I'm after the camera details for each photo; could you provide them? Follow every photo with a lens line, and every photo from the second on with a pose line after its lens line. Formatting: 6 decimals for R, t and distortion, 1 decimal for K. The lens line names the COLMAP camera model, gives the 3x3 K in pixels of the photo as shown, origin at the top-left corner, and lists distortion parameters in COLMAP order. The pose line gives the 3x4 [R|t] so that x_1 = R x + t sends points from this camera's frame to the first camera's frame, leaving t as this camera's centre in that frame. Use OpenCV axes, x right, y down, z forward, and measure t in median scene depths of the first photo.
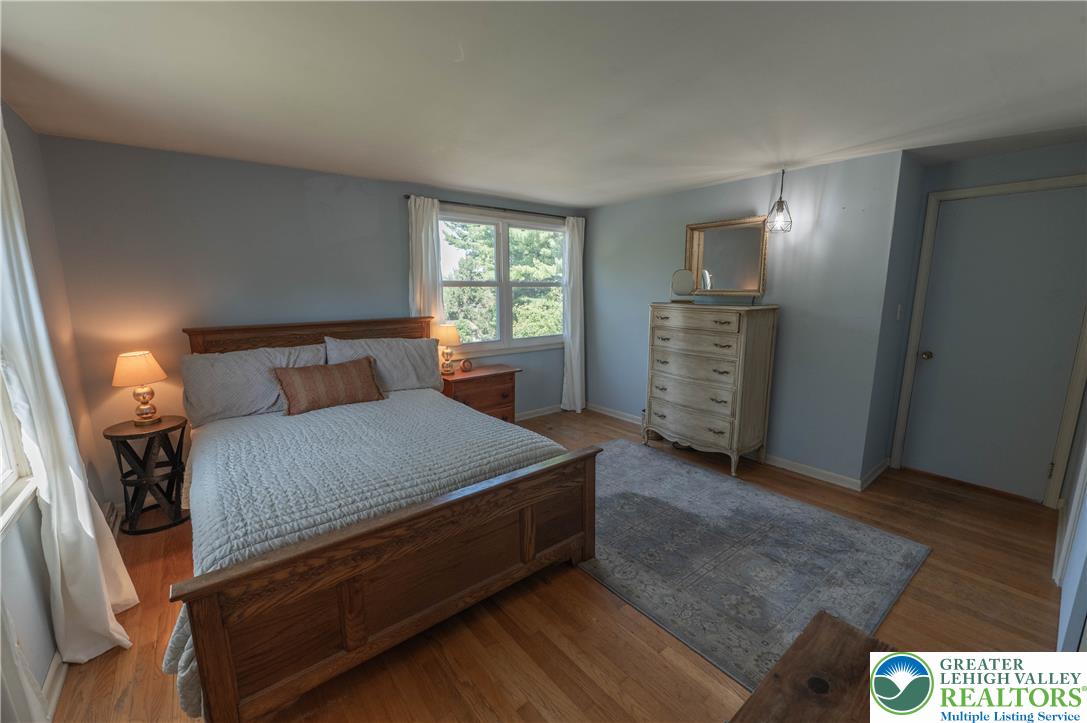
lens RADIAL K [[430.4, 0, 543.3], [0, 430.4, 362.8], [0, 0, 1]] dist [-0.009128, -0.000214]
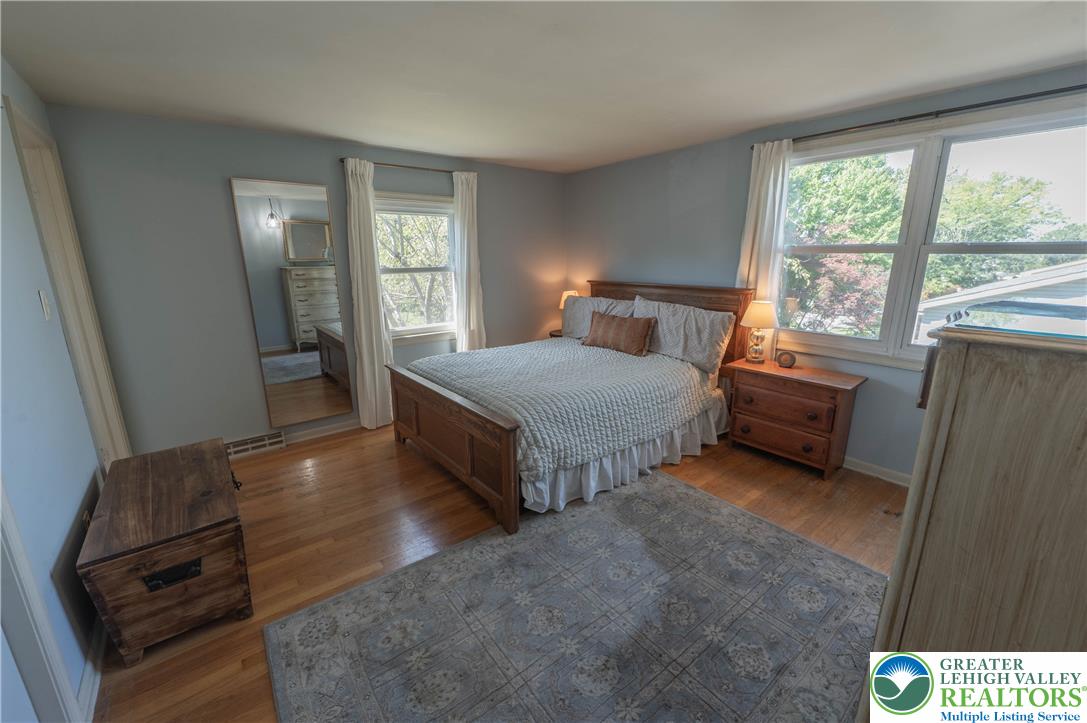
lens RADIAL K [[430.4, 0, 543.1], [0, 430.4, 362.9], [0, 0, 1]] dist [-0.009128, -0.000214]
pose [[0.003665, 0.244997, -0.969517, 0.612243], [-0.172180, 0.955198, 0.240728, -0.106649], [0.985059, 0.166049, 0.045684, 0.608811]]
